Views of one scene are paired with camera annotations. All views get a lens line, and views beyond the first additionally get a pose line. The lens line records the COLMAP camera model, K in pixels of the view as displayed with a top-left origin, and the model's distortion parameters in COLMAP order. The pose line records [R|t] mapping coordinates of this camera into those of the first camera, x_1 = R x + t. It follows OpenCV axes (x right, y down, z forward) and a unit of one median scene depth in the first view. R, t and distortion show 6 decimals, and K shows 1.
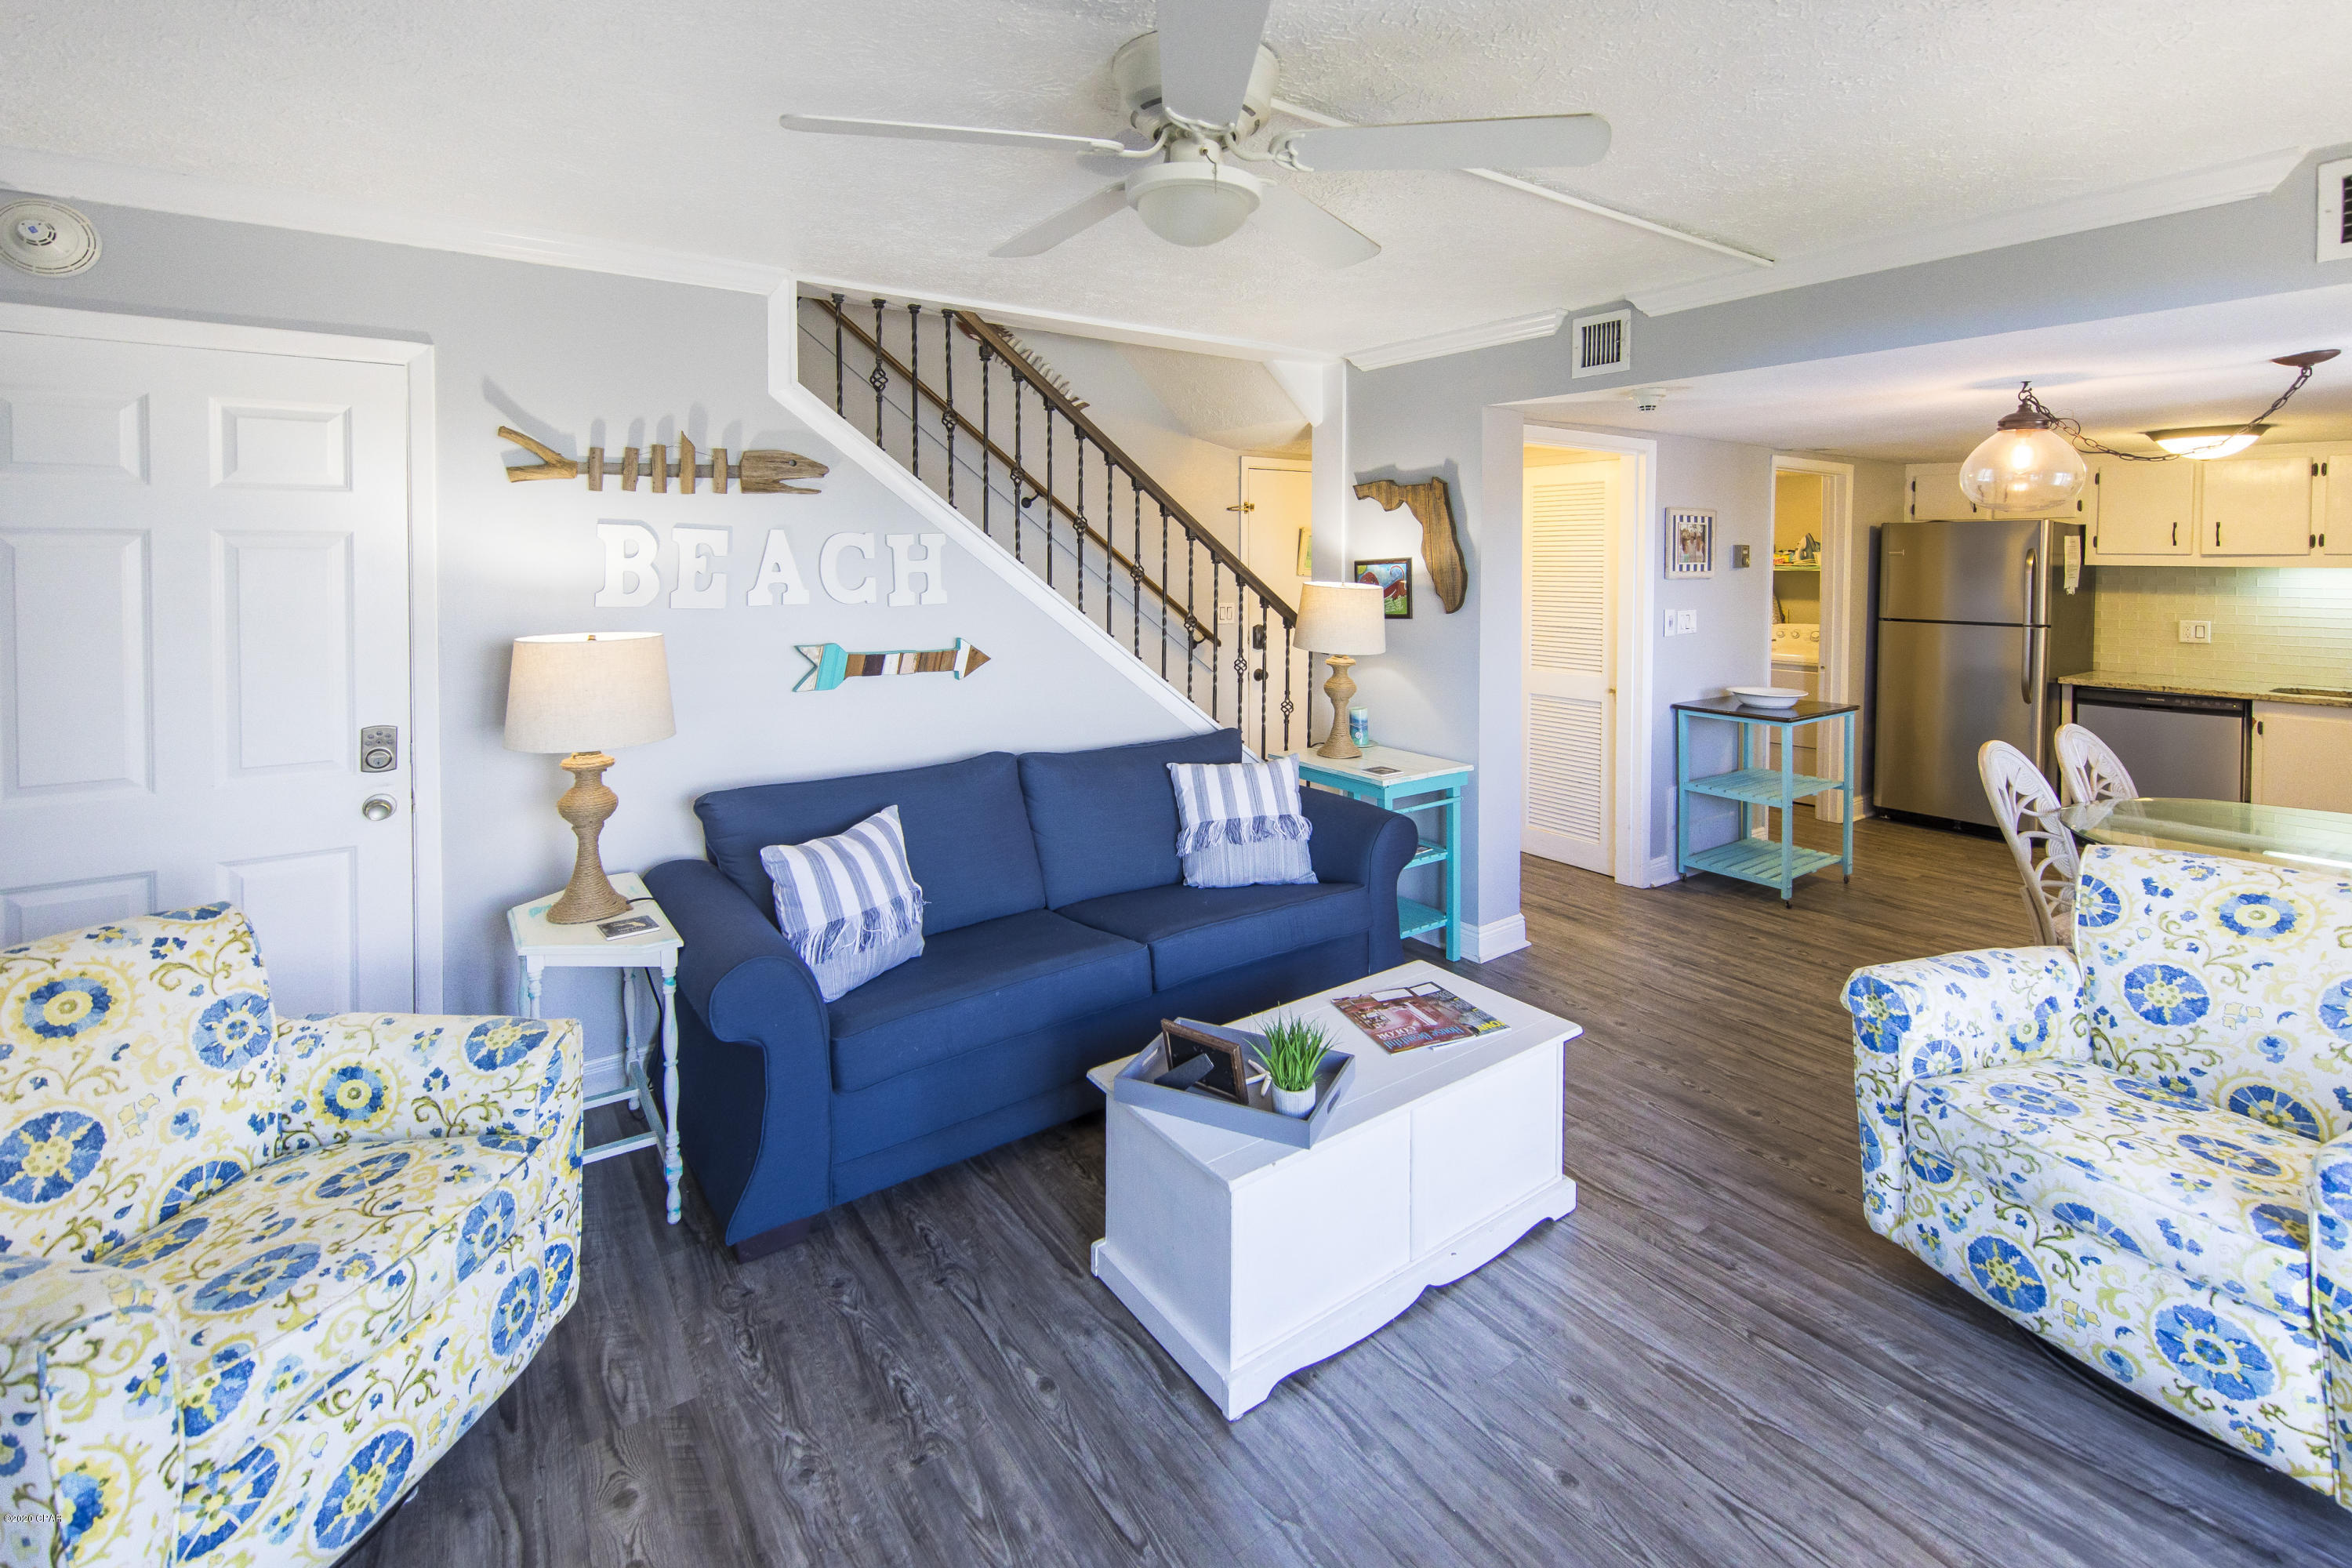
lens RADIAL K [[1044.1, 0, 1176.3], [0, 1044.1, 581.0], [0, 0, 1]] dist [0.004868, -0.000858]
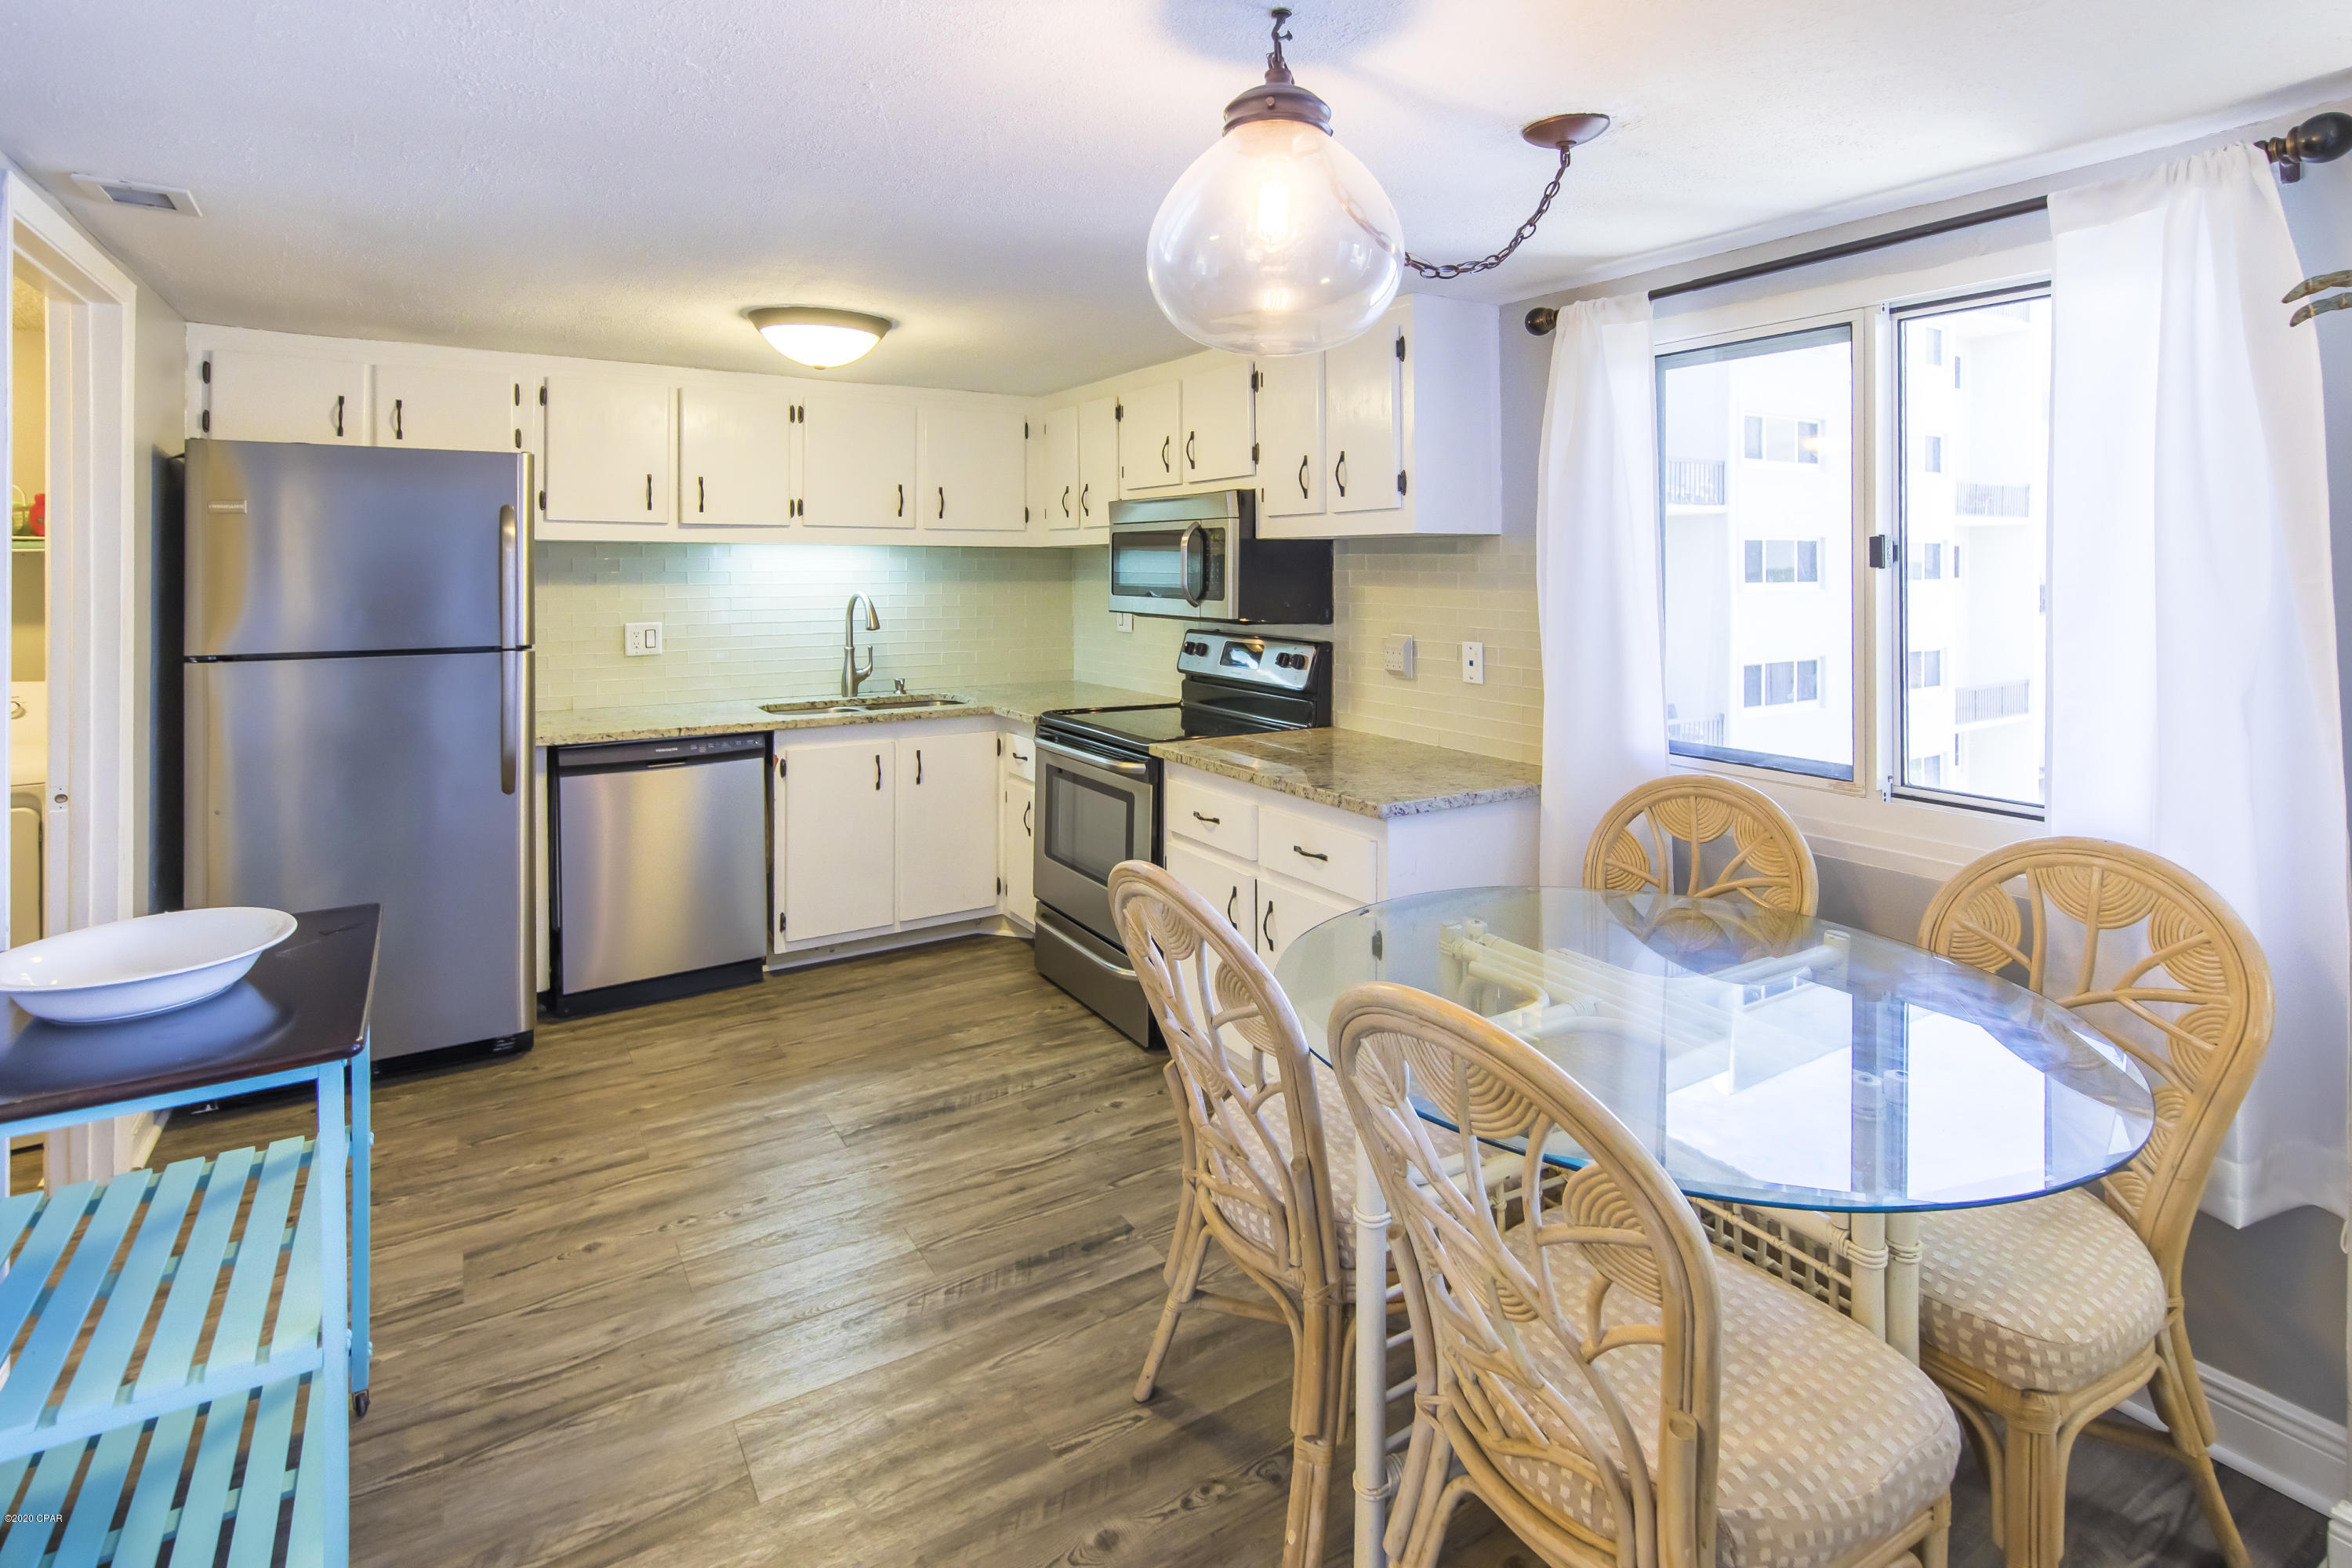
lens RADIAL K [[1171.6, 0, 1151.1], [0, 1171.6, 569.1], [0, 0, 1]] dist [-0.001838, 0.000372]
pose [[0.054736, -0.010766, 0.998443, 0.491549], [0.021605, 0.999721, 0.009595, 0.006599], [-0.998267, 0.021046, 0.054953, 1.333955]]
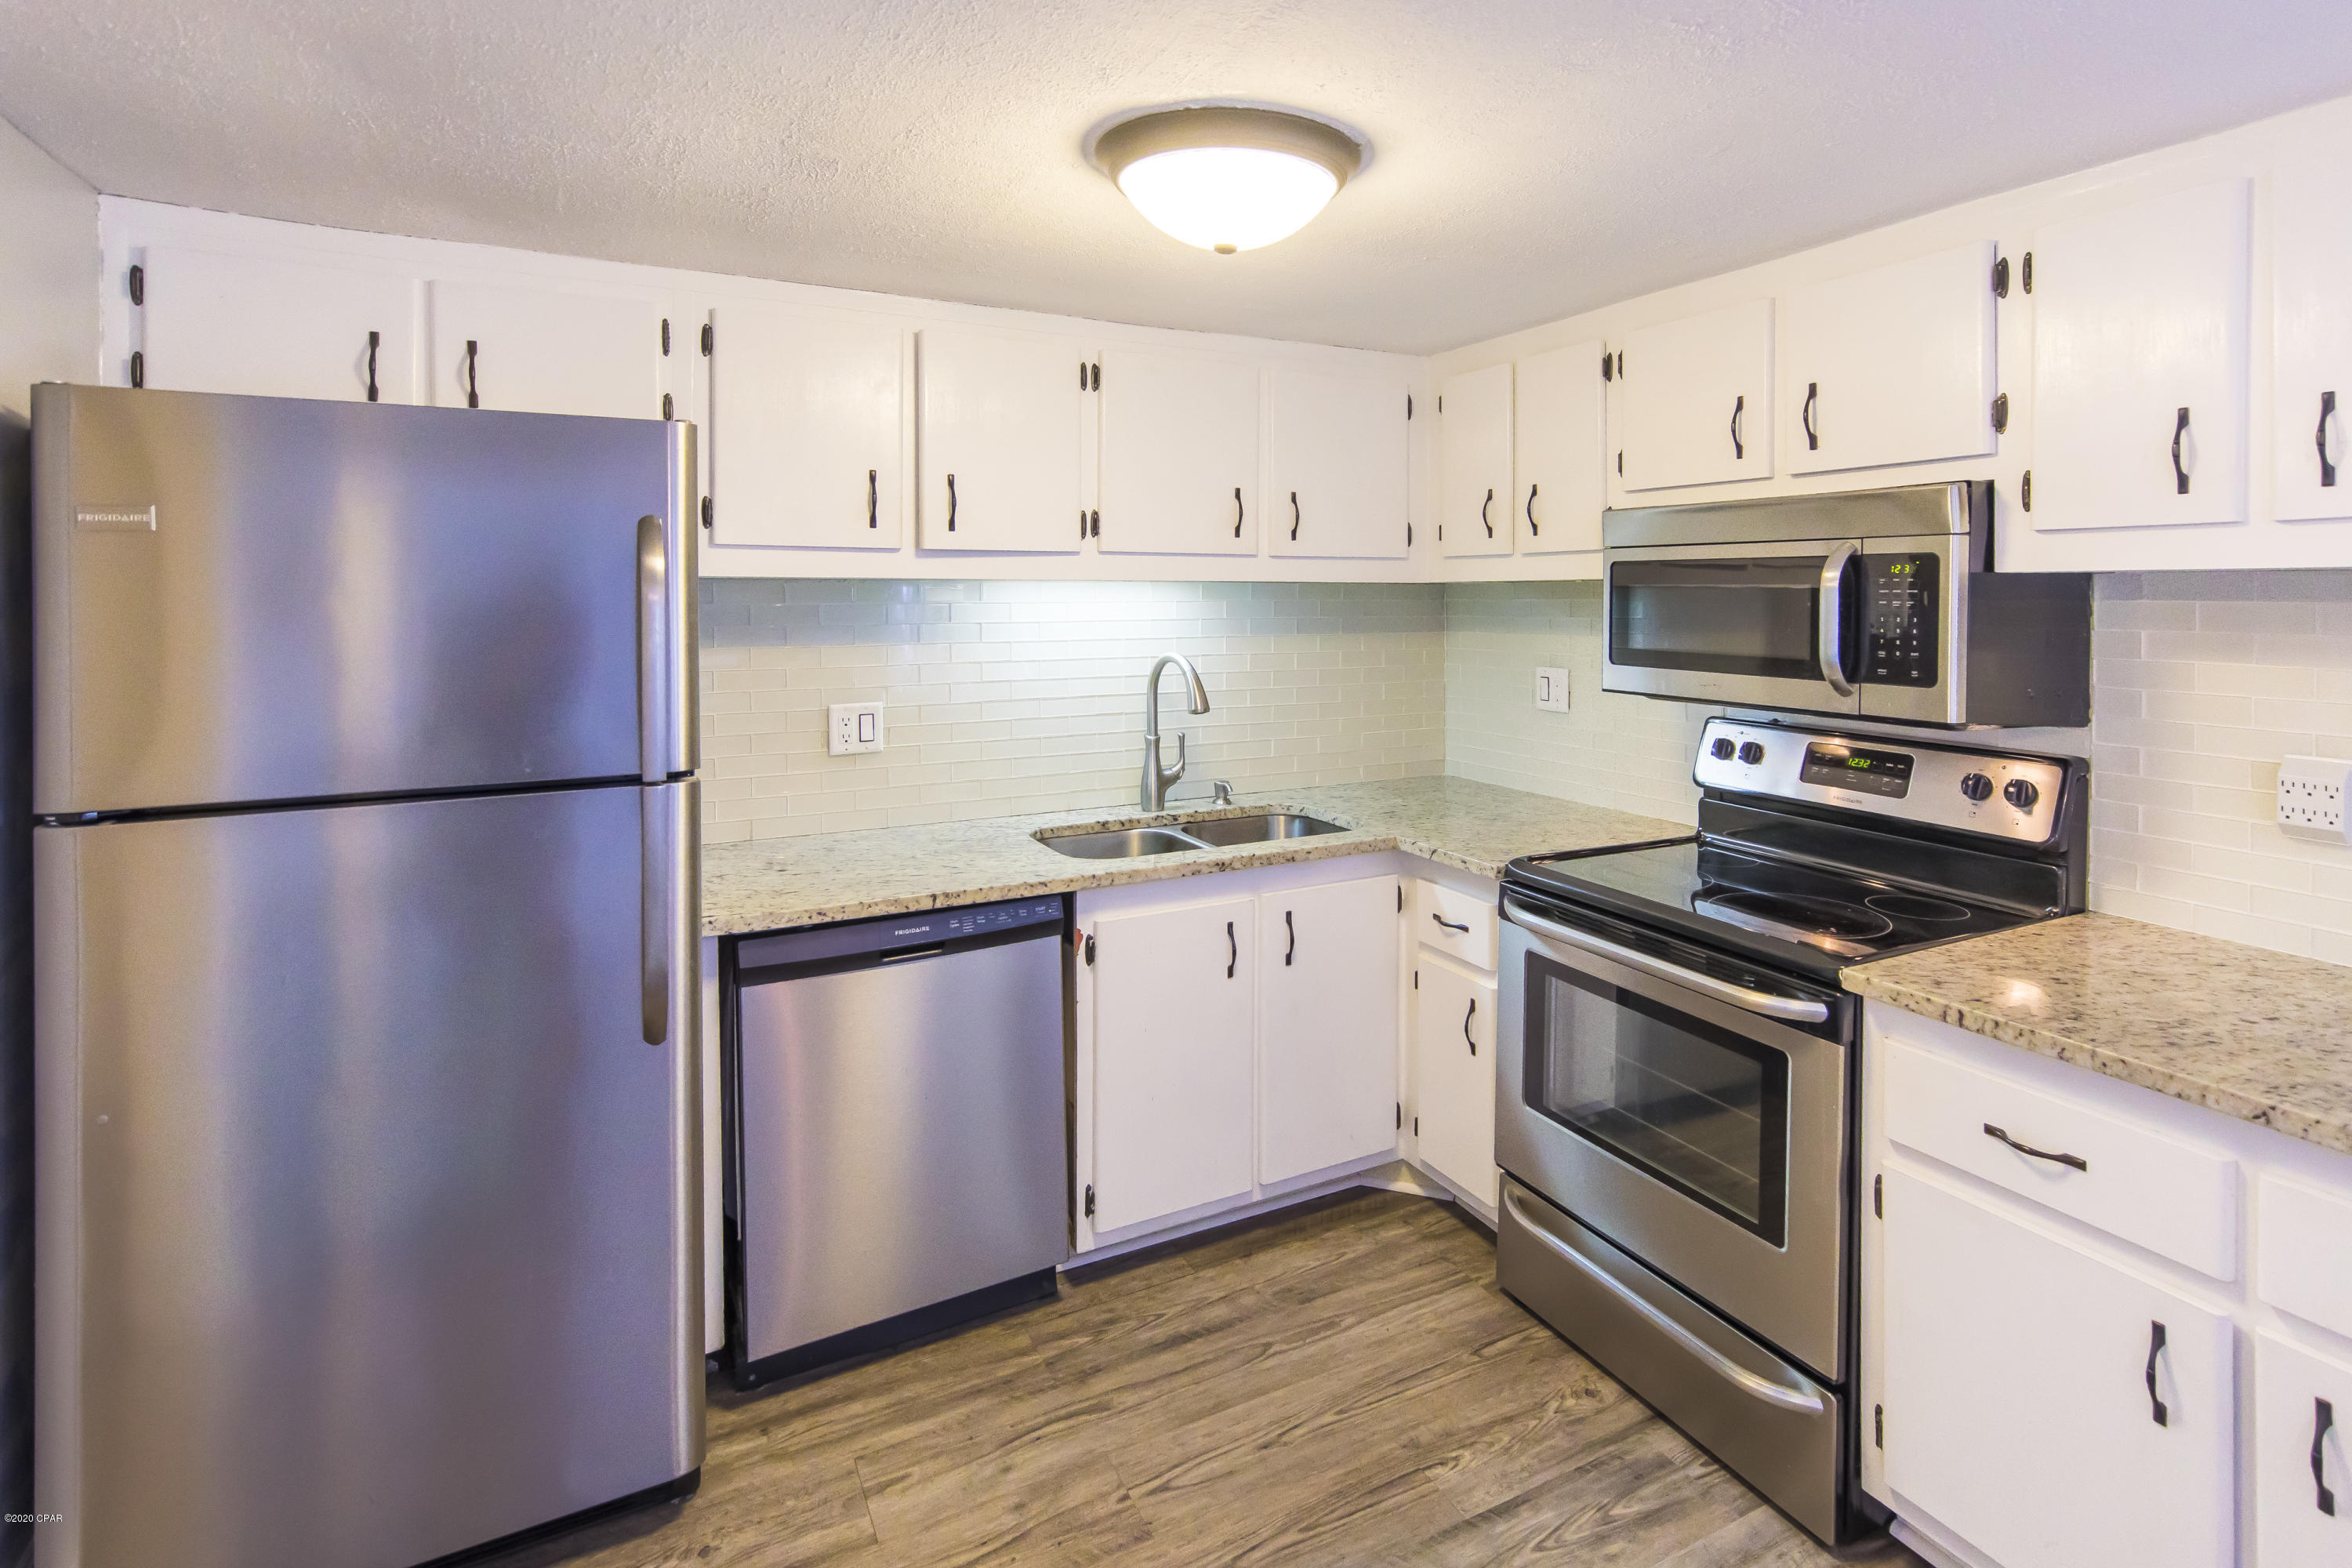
lens RADIAL K [[1151.3, 0, 1181.7], [0, 1151.3, 607.2], [0, 0, 1]] dist [0.002022, -0.000318]
pose [[0.131153, -0.021833, 0.991122, 1.080690], [0.023536, 0.999544, 0.018904, -0.017163], [-0.991083, 0.020848, 0.131607, 1.695012]]
